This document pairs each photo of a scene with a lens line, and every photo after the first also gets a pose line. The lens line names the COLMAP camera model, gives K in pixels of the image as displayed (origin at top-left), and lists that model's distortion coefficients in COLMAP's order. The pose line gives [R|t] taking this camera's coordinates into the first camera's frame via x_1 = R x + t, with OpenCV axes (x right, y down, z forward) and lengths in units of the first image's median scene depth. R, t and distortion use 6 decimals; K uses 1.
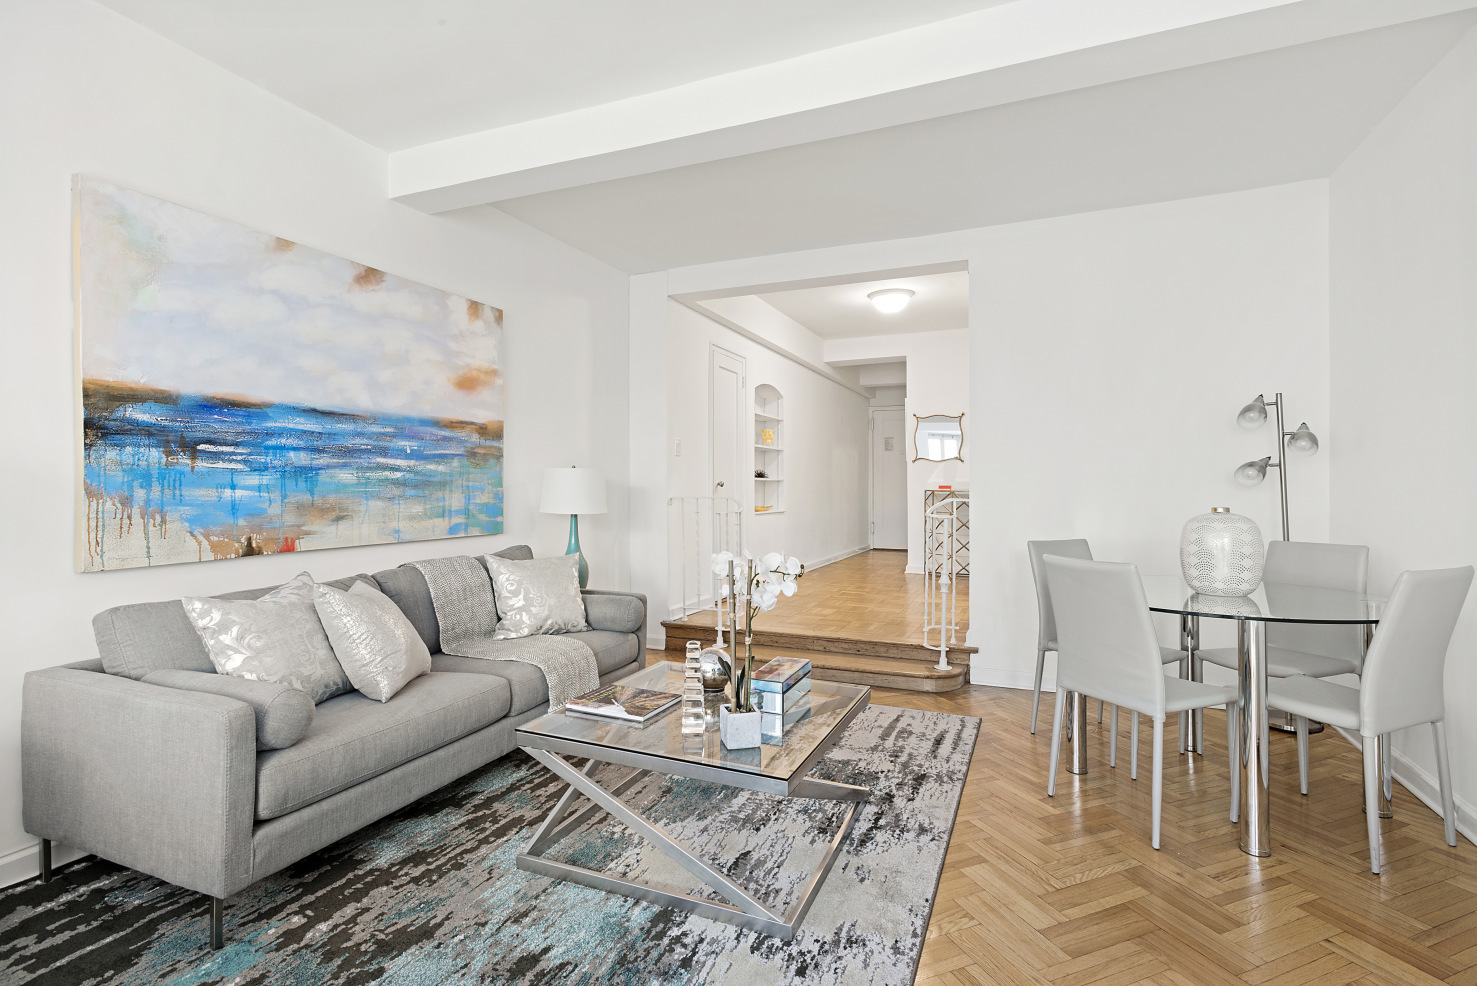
lens RADIAL K [[691.0, 0, 740.9], [0, 691.0, 486.9], [0, 0, 1]] dist [0.009719, 0.000289]
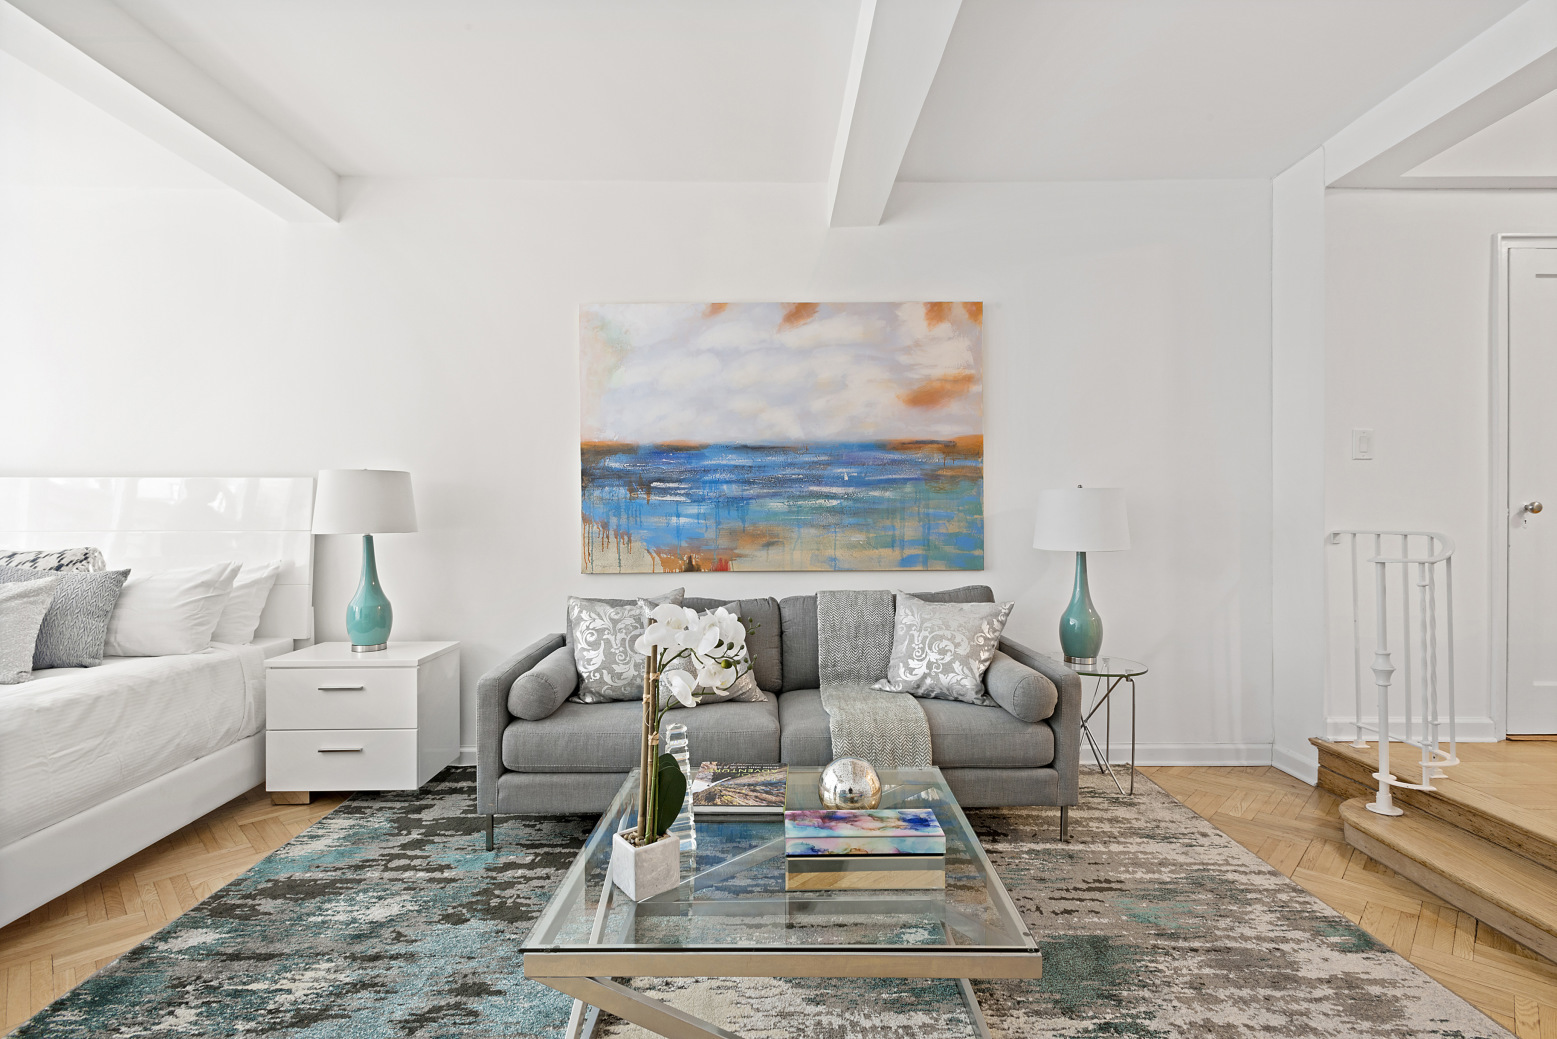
lens RADIAL K [[728.4, 0, 783.6], [0, 728.4, 523.0], [0, 0, 1]] dist [0.009719, 0.000289]
pose [[0.412435, 0.004203, -0.910977, 0.493107], [0.003384, 0.999975, 0.006146, 0.006020], [0.910981, -0.005618, 0.412411, 0.578006]]
